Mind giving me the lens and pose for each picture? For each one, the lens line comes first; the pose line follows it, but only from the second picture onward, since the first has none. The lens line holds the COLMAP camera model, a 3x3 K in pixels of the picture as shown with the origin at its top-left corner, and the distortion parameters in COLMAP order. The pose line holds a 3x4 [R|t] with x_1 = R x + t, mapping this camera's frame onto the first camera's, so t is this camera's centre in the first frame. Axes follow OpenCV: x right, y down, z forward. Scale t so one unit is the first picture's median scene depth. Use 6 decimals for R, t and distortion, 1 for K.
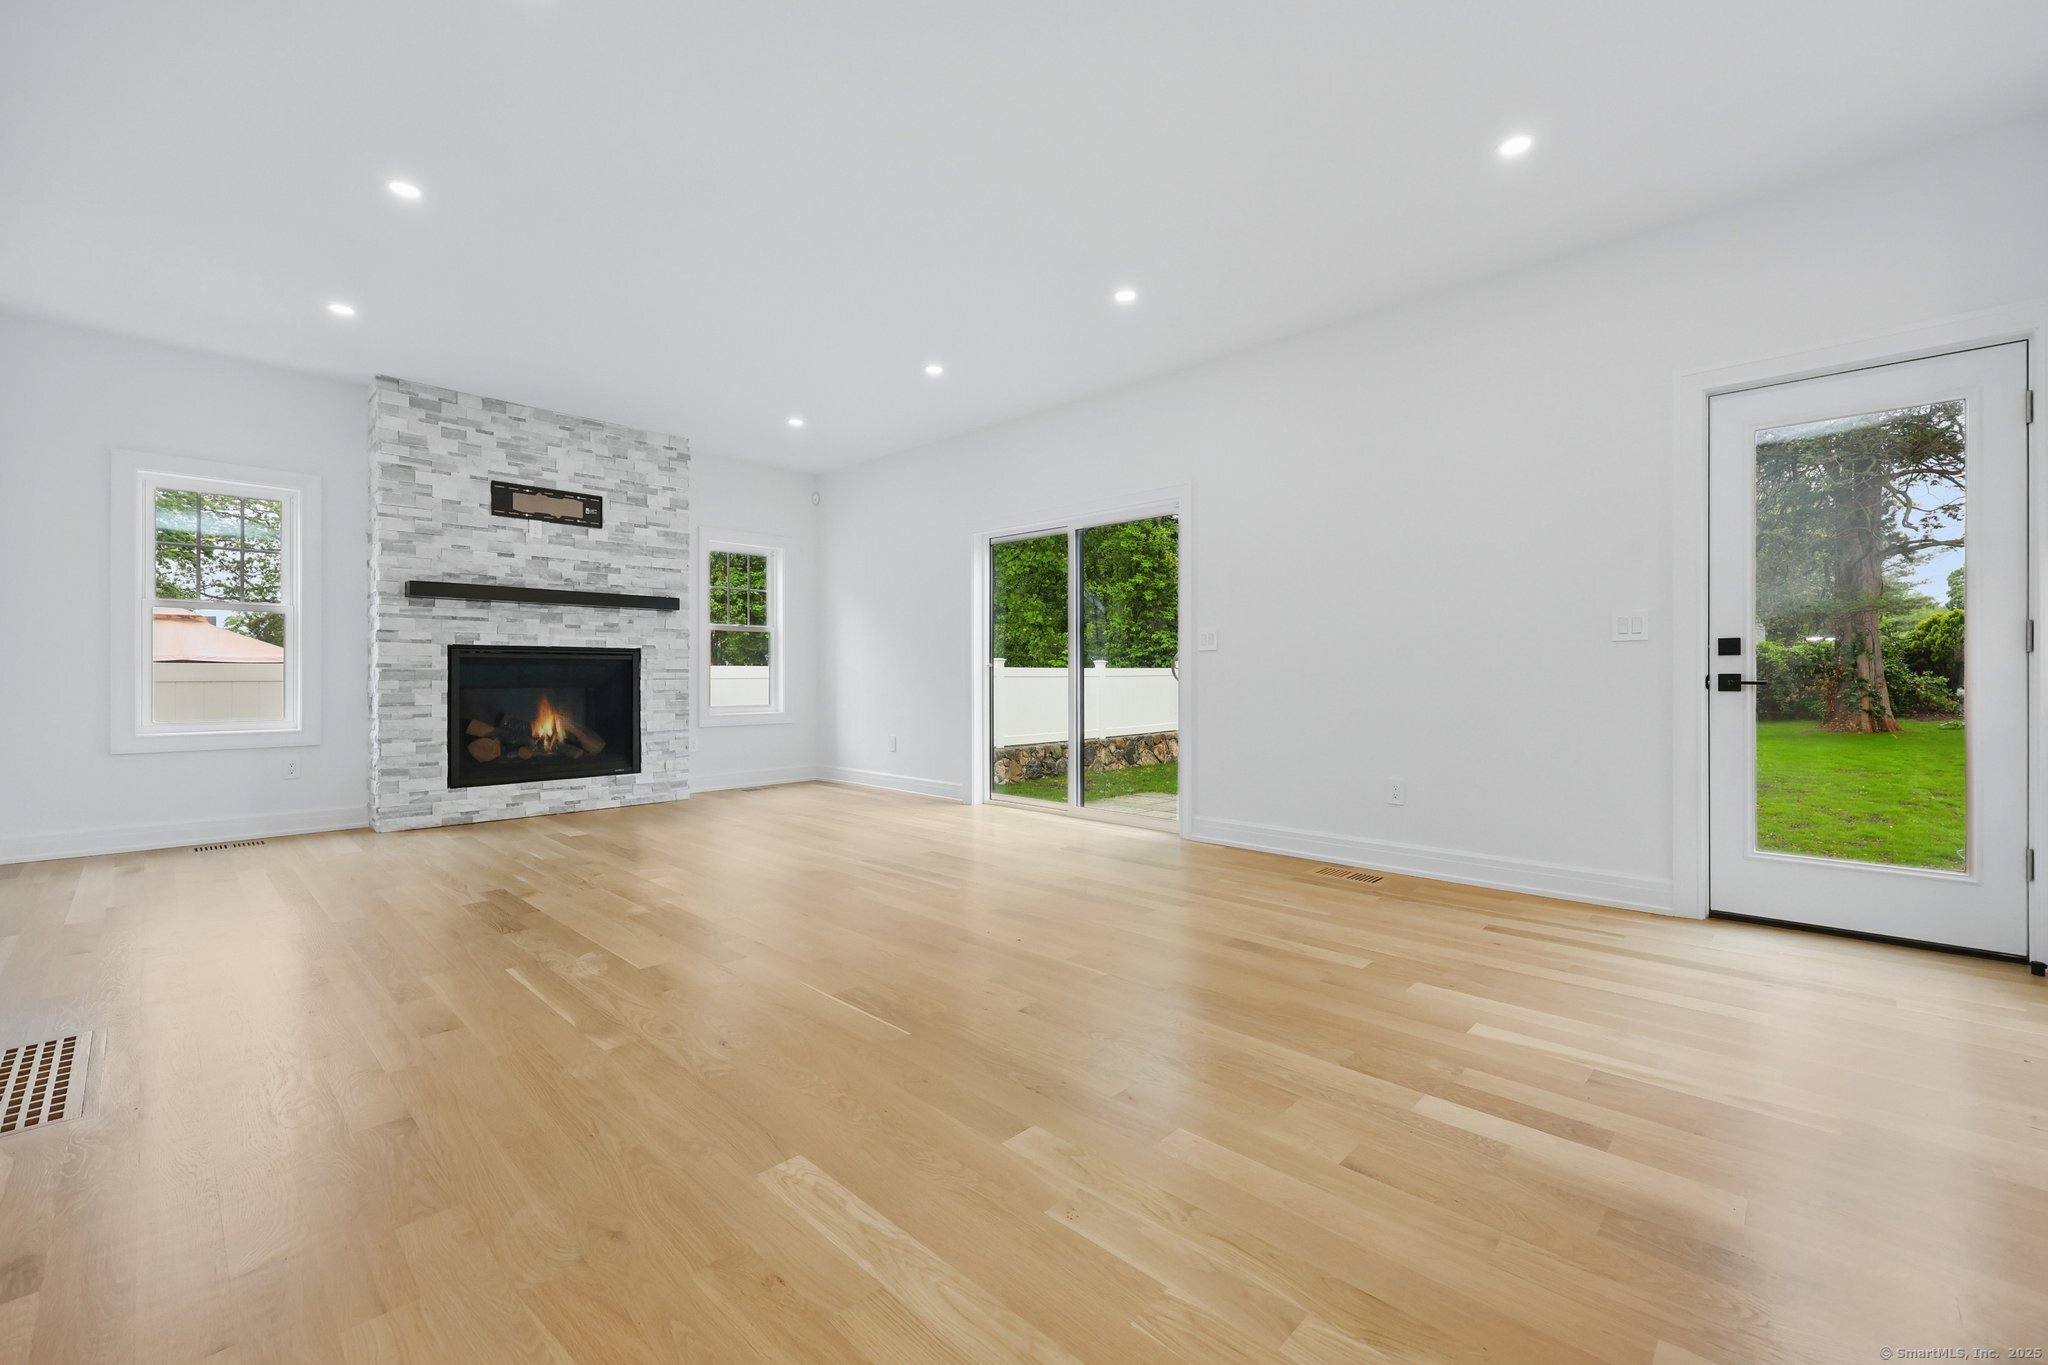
lens RADIAL K [[829.6, 0, 1030.9], [0, 829.6, 677.0], [0, 0, 1]] dist [0.000089, 0.000102]
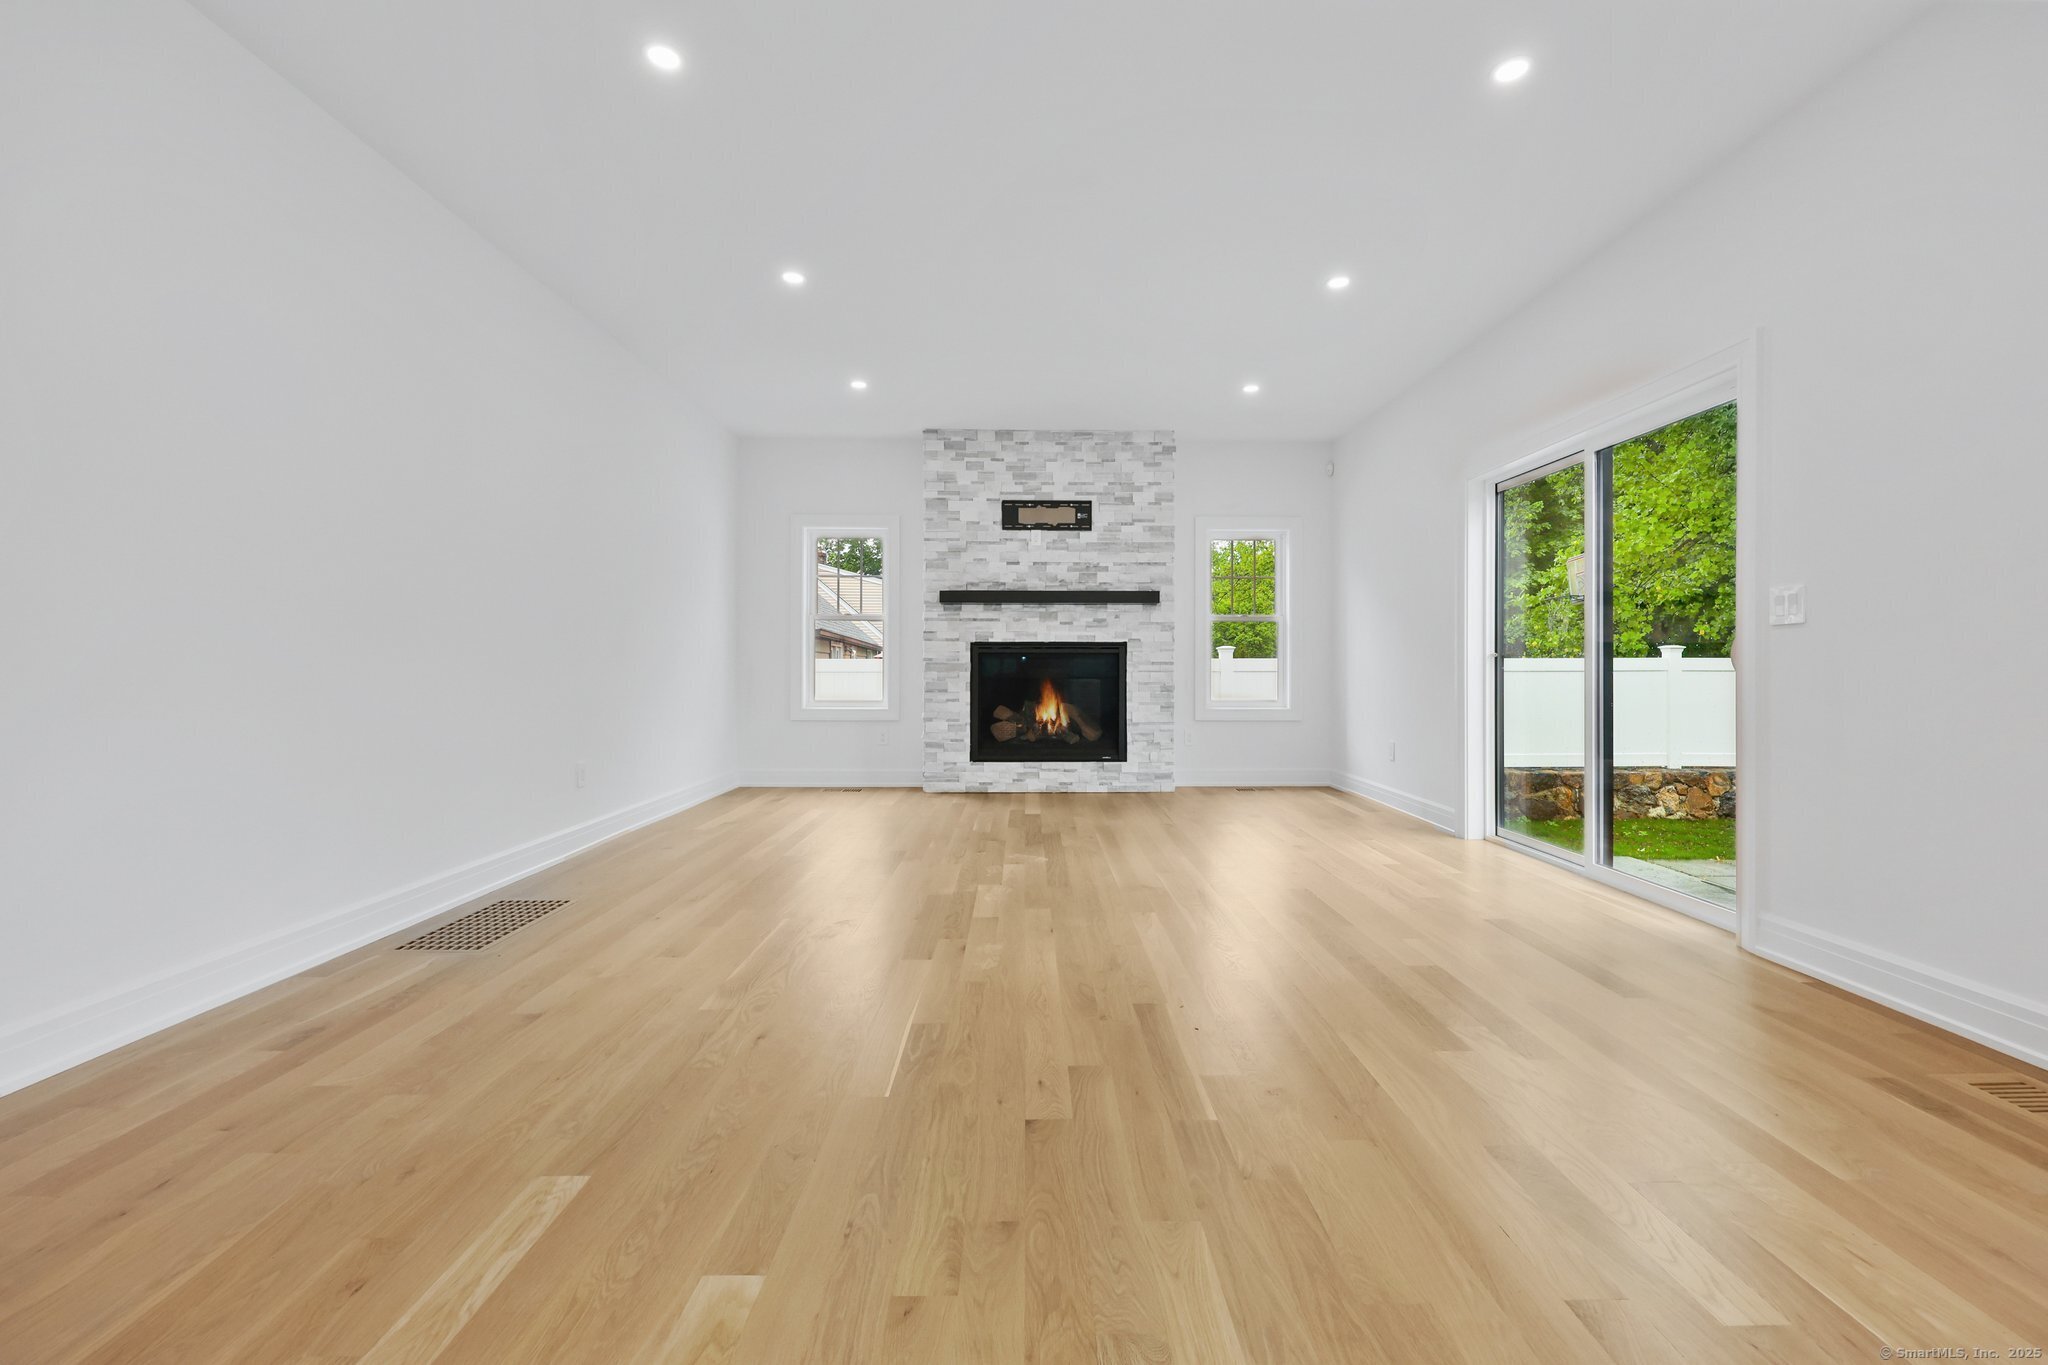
lens RADIAL K [[839.8, 0, 1024.0], [0, 839.8, 673.2], [0, 0, 1]] dist [0.000235, 0.000002]
pose [[0.704878, 0.005864, -0.709304, 0.202478], [-0.003116, 0.999982, 0.005171, -0.000376], [0.709322, -0.001435, 0.704884, 0.185117]]
